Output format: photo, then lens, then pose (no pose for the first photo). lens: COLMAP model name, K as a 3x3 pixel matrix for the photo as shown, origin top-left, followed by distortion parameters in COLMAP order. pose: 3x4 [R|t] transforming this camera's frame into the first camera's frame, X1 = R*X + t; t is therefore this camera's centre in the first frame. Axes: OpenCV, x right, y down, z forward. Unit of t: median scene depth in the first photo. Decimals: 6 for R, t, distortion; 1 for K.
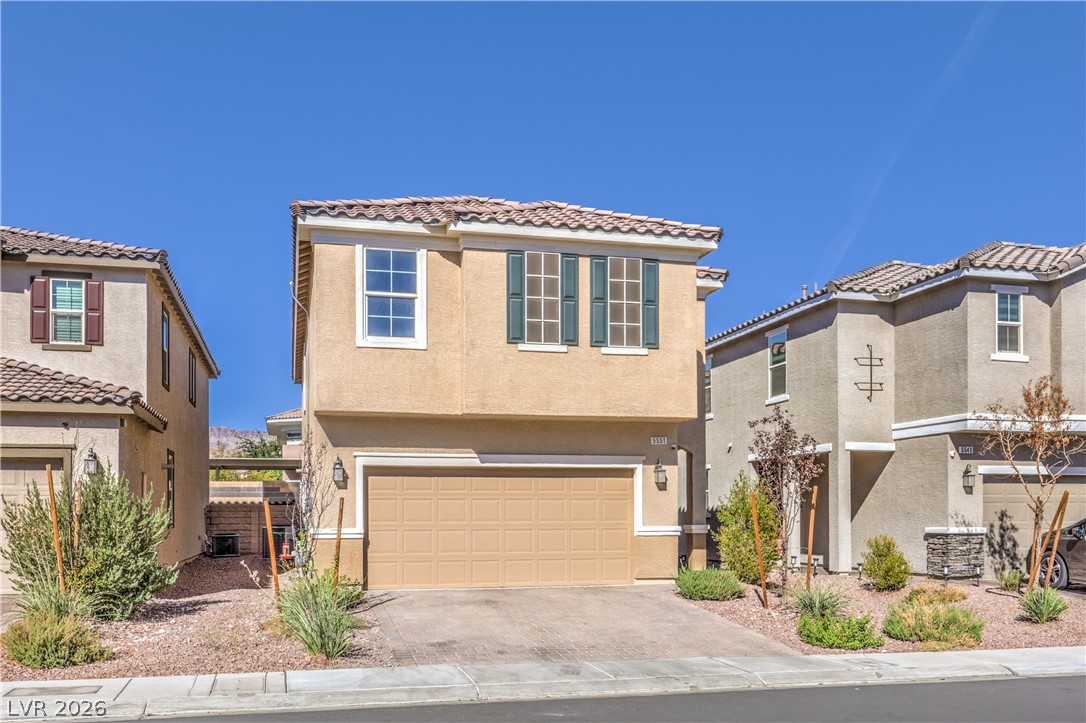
lens RADIAL K [[1007.1, 0, 543.0], [0, 1007.1, 361.5], [0, 0, 1]] dist [-0.002498, -0.005348]
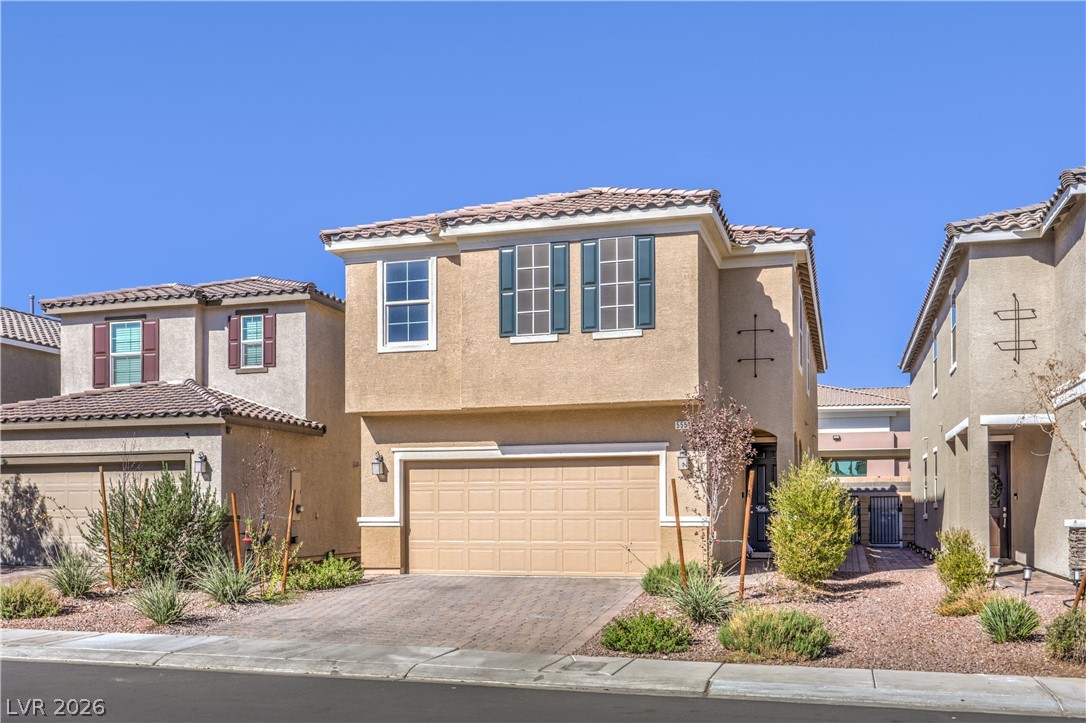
lens RADIAL K [[974.0, 0, 543.0], [0, 974.0, 361.5], [0, 0, 1]] dist [0.005406, 0.002664]
pose [[0.857422, -0.076331, -0.508922, 0.499267], [0.079770, 0.996699, -0.015095, 0.024304], [0.508394, -0.027654, 0.860681, 0.164038]]
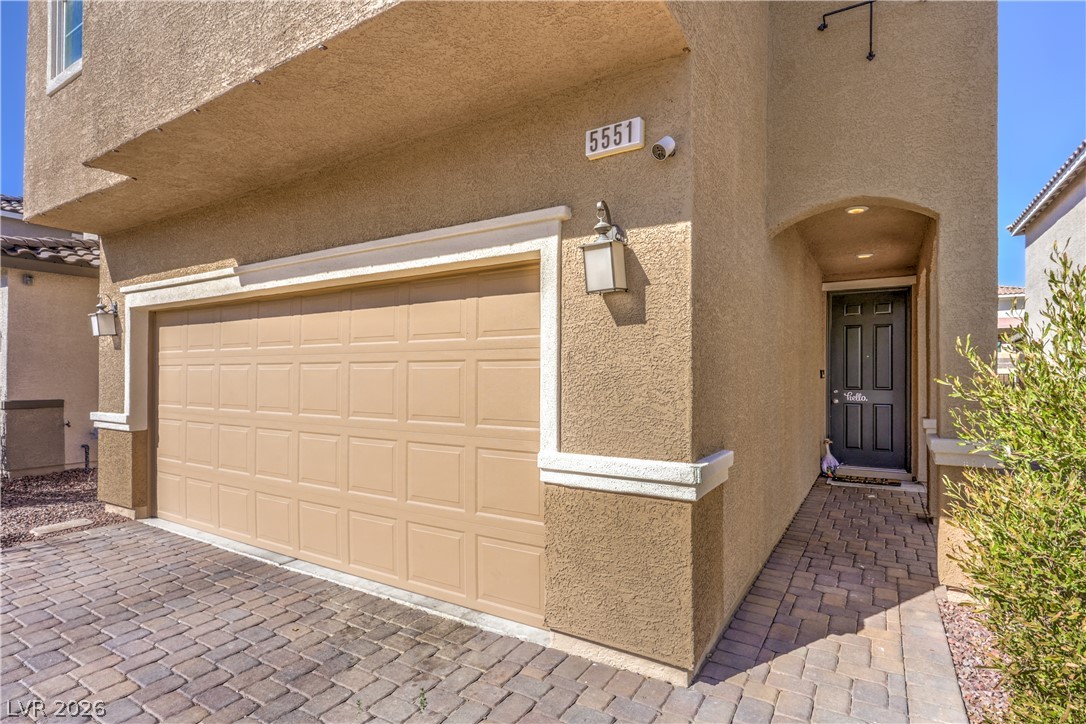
lens RADIAL K [[535.6, 0, 569.7], [0, 535.6, 366.6], [0, 0, 1]] dist [0.000895, 0.000162]
pose [[0.712664, -0.005687, -0.701482, 0.218283], [0.100455, 0.990489, 0.094027, 0.131424], [0.694275, -0.137477, 0.706457, 0.940257]]
